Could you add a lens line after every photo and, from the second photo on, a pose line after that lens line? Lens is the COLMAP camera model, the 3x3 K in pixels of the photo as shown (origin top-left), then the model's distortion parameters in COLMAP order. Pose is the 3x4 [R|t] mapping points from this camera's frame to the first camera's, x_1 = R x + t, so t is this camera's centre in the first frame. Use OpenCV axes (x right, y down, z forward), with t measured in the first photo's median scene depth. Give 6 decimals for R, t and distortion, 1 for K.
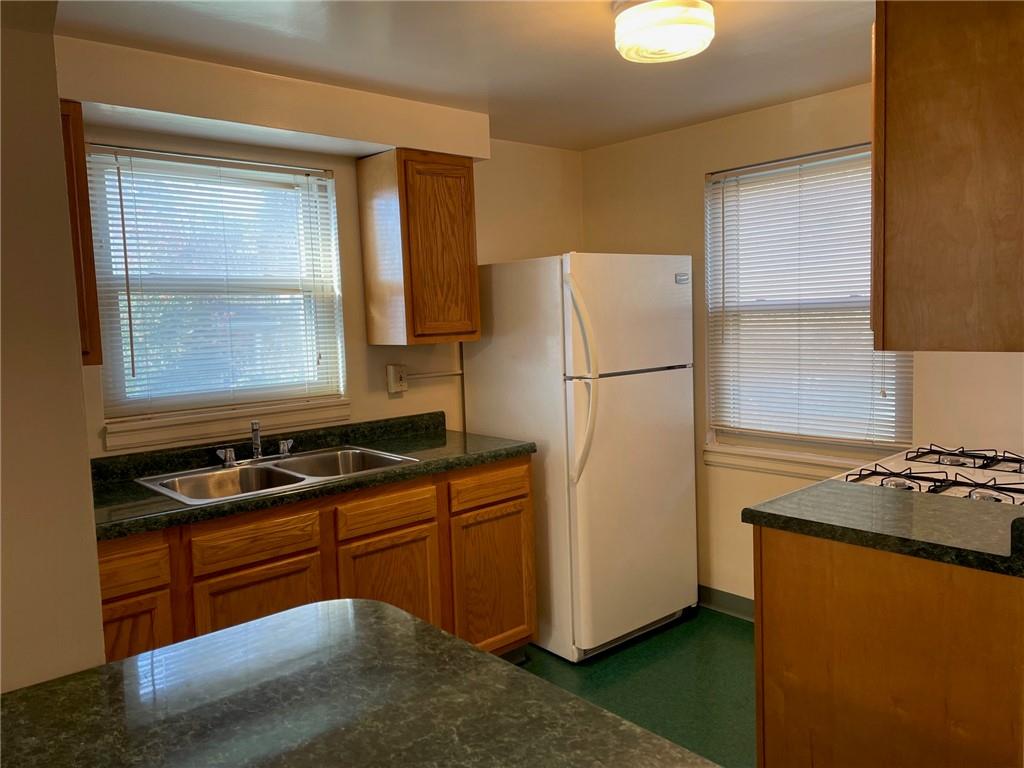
lens RADIAL K [[769.0, 0, 514.2], [0, 769.0, 379.4], [0, 0, 1]] dist [0.092839, -0.119735]
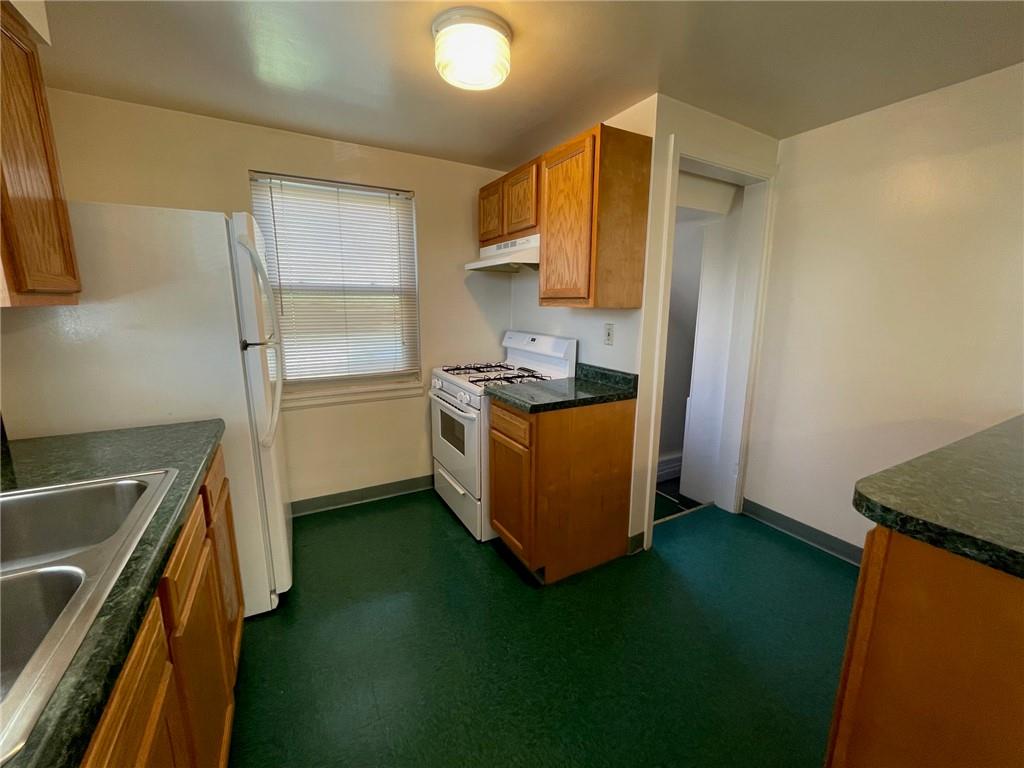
lens RADIAL K [[416.0, 0, 512.0], [0, 416.0, 384.0], [0, 0, 1]] dist [0.000344, 0.000093]
pose [[0.222975, -0.150373, 0.963156, -0.363477], [0.068272, 0.988014, 0.138448, -0.003270], [-0.972430, 0.034886, 0.230569, 0.537706]]
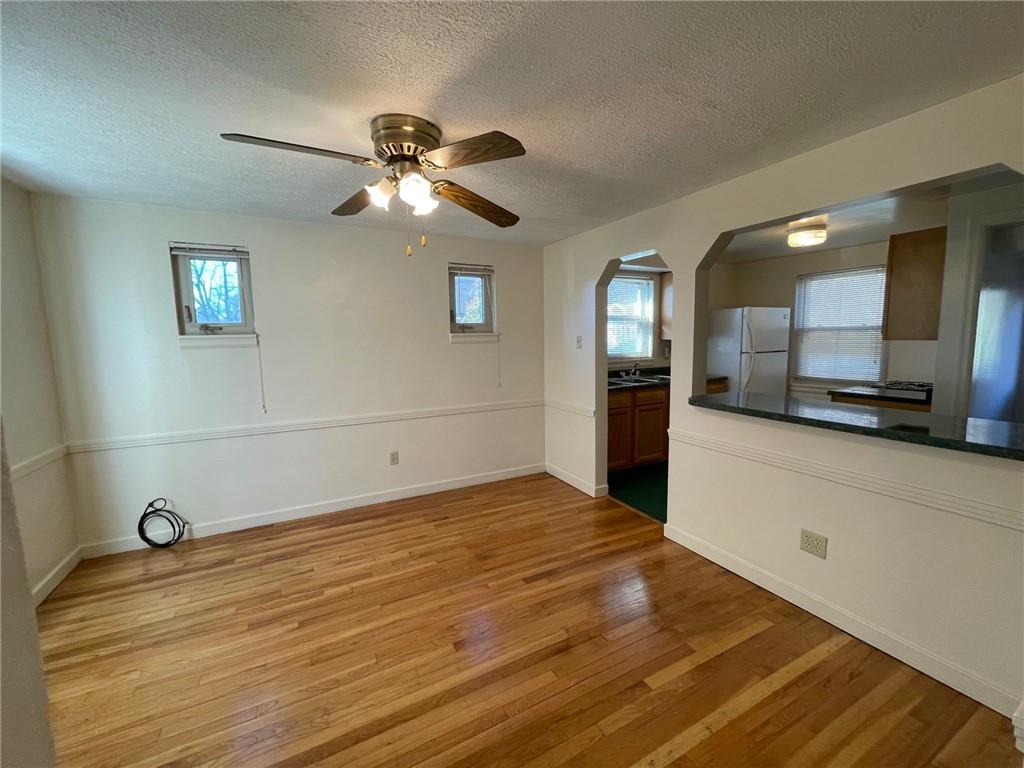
lens RADIAL K [[416.0, 0, 512.0], [0, 416.0, 384.0], [0, 0, 1]] dist [0.000344, 0.000093]
pose [[0.969710, 0.046600, -0.239771, -0.354901], [-0.036964, 0.998324, 0.044531, 0.070766], [0.241444, -0.034319, 0.969808, -0.617902]]
